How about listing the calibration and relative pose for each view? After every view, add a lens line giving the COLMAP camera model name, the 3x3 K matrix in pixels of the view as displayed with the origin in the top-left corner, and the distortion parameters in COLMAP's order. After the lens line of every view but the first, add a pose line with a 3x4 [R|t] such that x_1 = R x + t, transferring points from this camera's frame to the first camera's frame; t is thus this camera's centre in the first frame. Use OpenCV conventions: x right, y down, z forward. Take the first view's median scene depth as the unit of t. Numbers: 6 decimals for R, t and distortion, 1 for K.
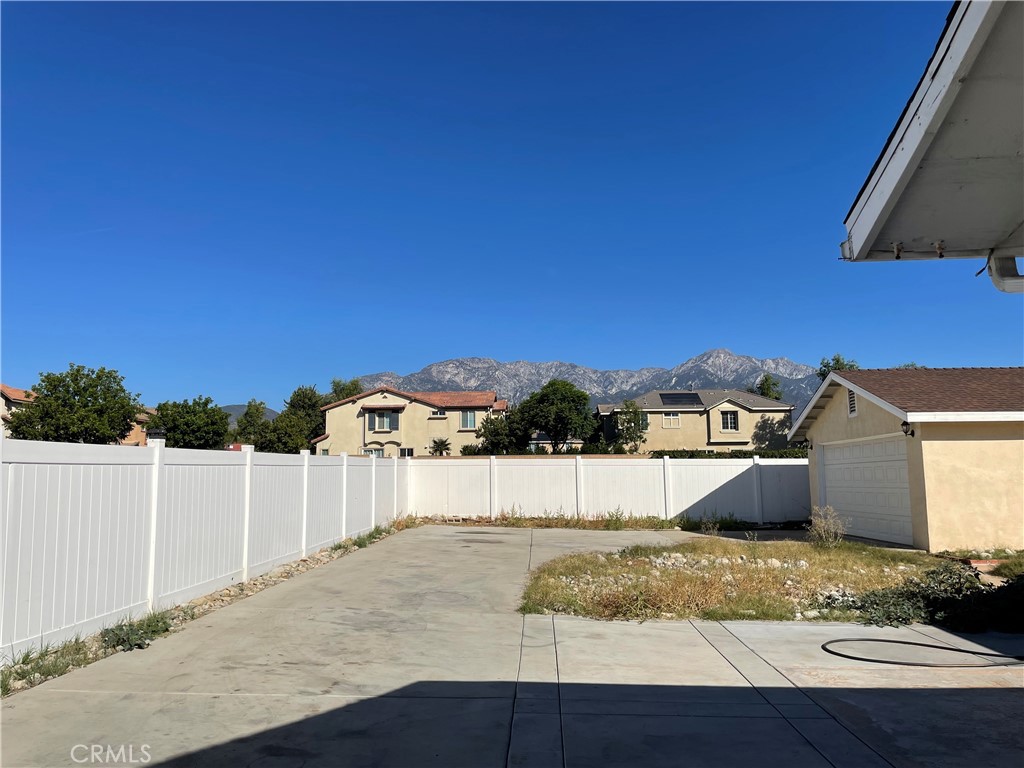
lens RADIAL K [[768.0, 0, 507.8], [0, 768.0, 387.9], [0, 0, 1]] dist [0.112039, -0.135410]
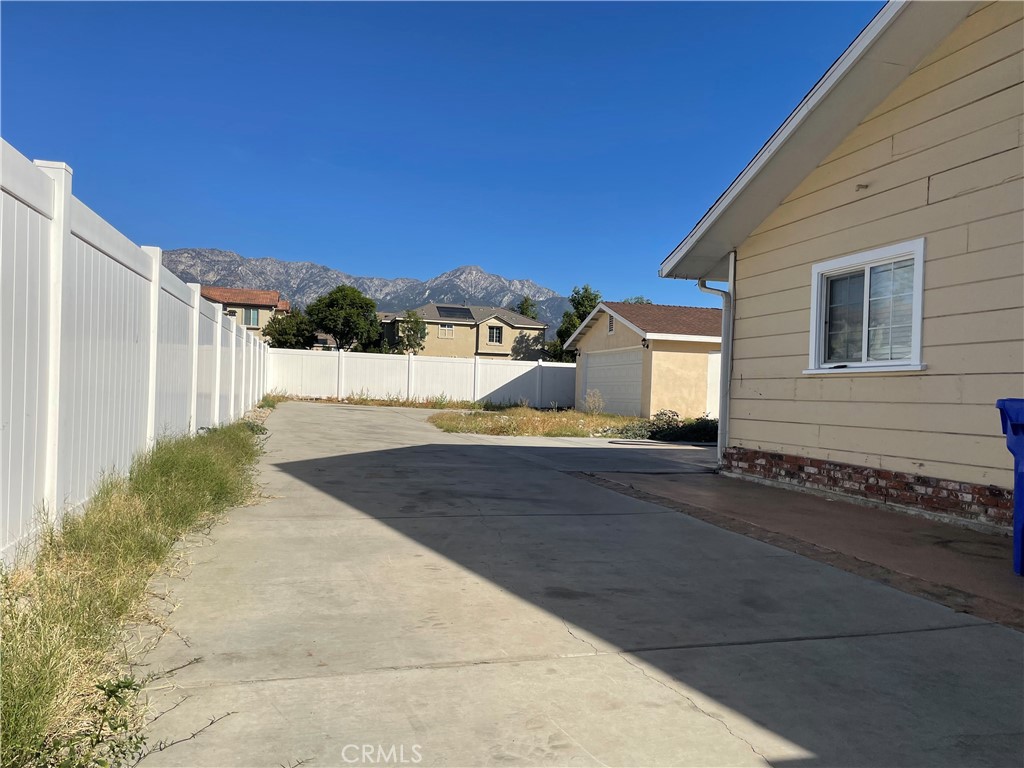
lens RADIAL K [[768.0, 0, 507.8], [0, 768.0, 387.9], [0, 0, 1]] dist [0.112039, -0.135410]
pose [[0.947369, 0.040502, 0.317571, -0.057572], [-0.077440, 0.991499, 0.104564, 0.000165], [-0.310636, -0.123654, 0.942451, -0.092671]]
